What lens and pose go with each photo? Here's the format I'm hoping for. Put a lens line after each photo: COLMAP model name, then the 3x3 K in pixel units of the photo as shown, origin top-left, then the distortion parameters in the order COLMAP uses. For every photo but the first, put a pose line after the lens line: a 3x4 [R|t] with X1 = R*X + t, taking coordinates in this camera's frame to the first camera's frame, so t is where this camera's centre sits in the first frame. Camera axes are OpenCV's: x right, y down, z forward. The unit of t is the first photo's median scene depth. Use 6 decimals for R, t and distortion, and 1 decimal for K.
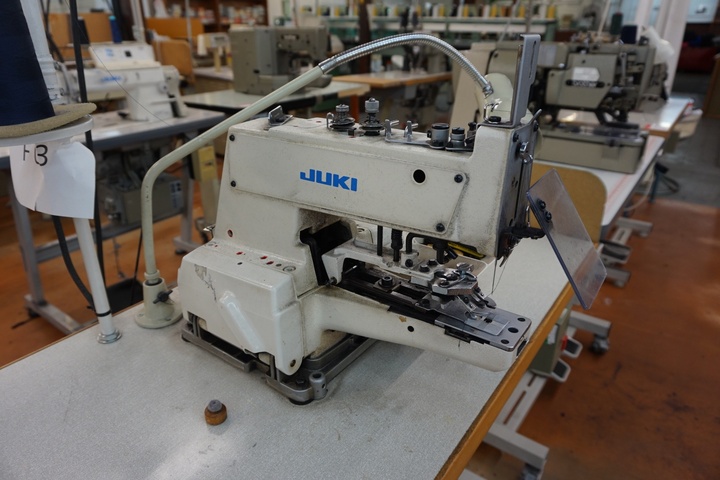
lens RADIAL K [[483.4, 0, 360.1], [0, 483.4, 241.1], [0, 0, 1]] dist [-0.038820, 0.023778]
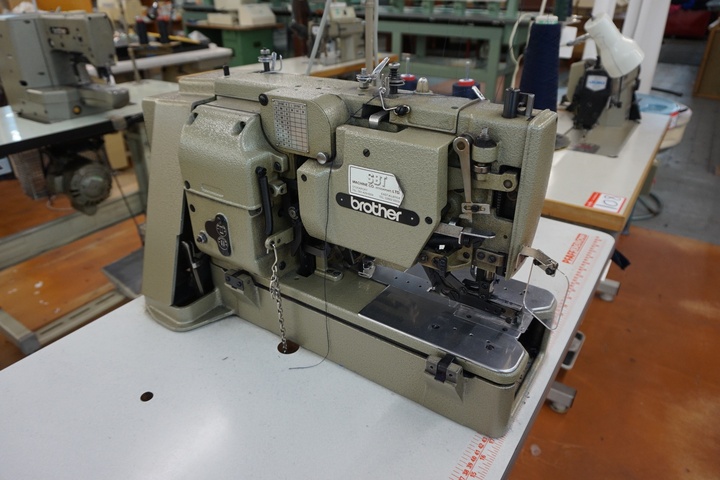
lens RADIAL K [[483.4, 0, 359.7], [0, 483.4, 239.0], [0, 0, 1]] dist [-0.038820, 0.023778]
pose [[0.999713, -0.019970, 0.013202, 0.449194], [0.019073, 0.997708, 0.064926, -0.328092], [-0.014469, -0.064655, 0.997803, 0.614782]]
